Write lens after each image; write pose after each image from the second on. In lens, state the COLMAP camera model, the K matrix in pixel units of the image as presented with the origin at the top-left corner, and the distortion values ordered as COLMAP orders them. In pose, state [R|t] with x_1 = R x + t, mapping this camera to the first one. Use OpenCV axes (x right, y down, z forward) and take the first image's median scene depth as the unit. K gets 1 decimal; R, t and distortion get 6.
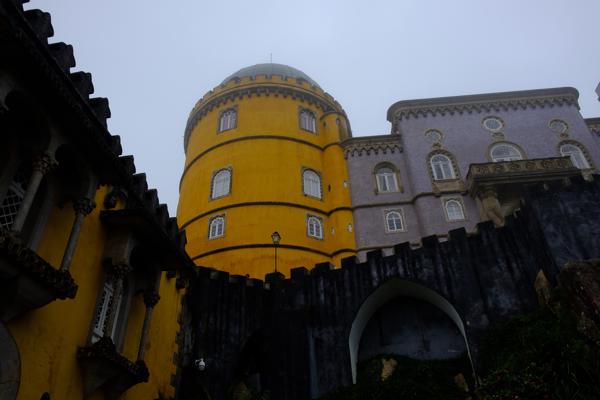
lens RADIAL K [[470.3, 0, 311.3], [0, 470.3, 200.6], [0, 0, 1]] dist [-0.011028, 0.001474]
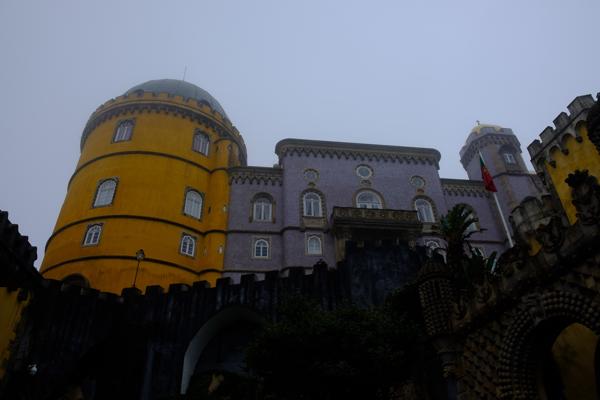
lens RADIAL K [[470.3, 0, 311.3], [0, 470.3, 200.6], [0, 0, 1]] dist [-0.011028, 0.001474]
pose [[0.979849, 0.129917, 0.151715, 0.104487], [-0.129301, 0.991507, -0.013962, -0.065265], [-0.152240, -0.005937, 0.988326, -0.109339]]
